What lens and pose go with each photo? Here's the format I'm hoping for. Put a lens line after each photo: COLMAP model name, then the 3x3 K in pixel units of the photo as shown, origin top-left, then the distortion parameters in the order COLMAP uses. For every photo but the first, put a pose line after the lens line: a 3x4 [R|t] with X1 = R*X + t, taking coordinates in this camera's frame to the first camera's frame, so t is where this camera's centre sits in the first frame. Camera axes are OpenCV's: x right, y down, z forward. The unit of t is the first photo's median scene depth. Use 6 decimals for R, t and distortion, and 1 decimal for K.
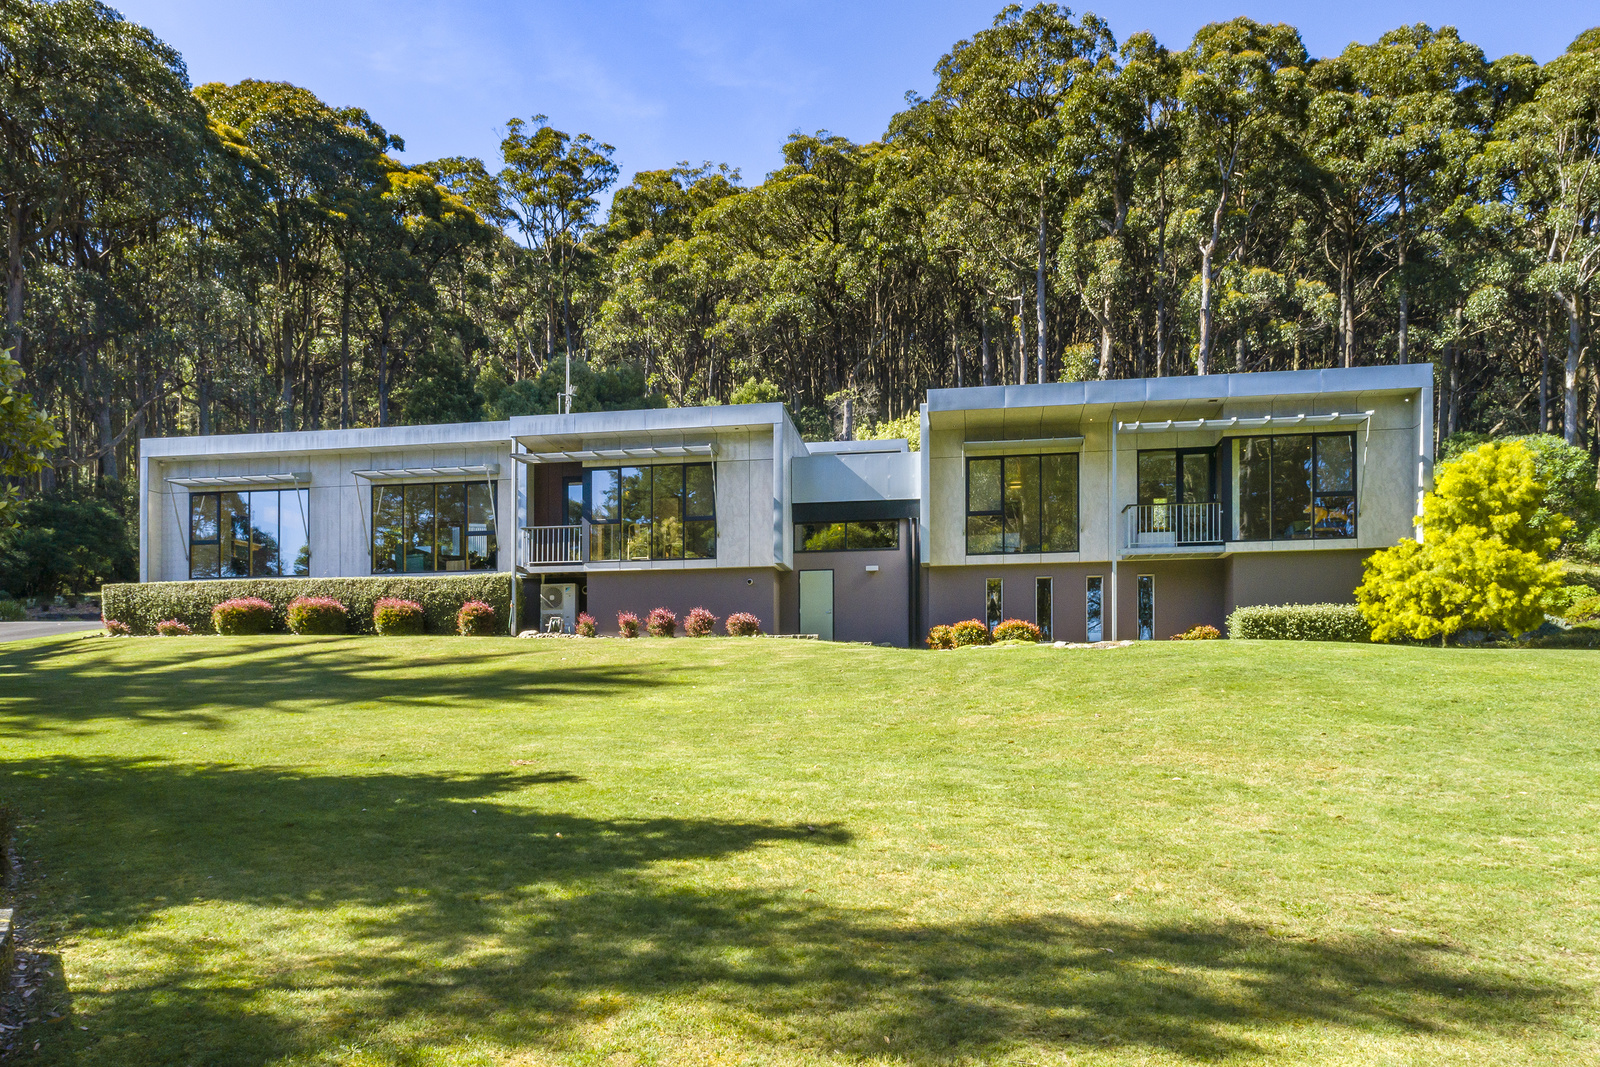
lens RADIAL K [[1130.0, 0, 776.4], [0, 1130.0, 723.6], [0, 0, 1]] dist [-0.026159, -0.000698]
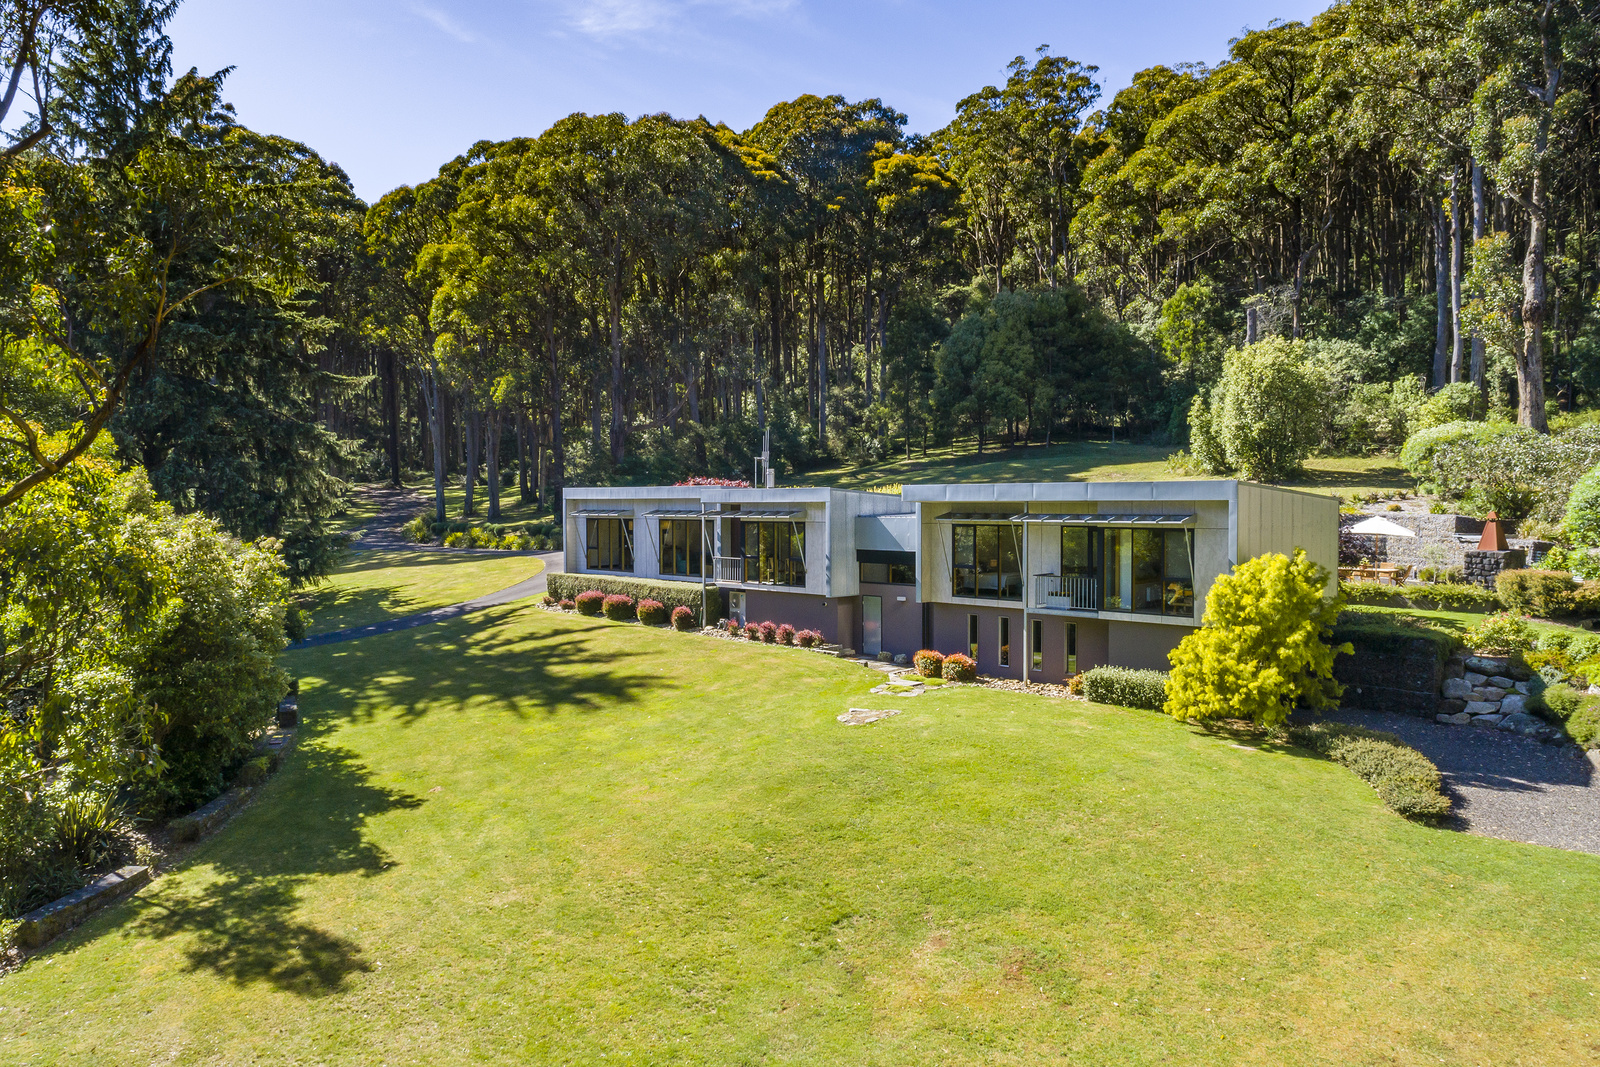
lens RADIAL K [[1065.2, 0, 752.3], [0, 1065.2, 531.3], [0, 0, 1]] dist [0.012766, 0.002882]
pose [[0.802726, 0.017257, -0.596098, 0.709689], [-0.008217, 0.999806, 0.017879, -0.239537], [0.596291, -0.009454, 0.802712, -0.162763]]
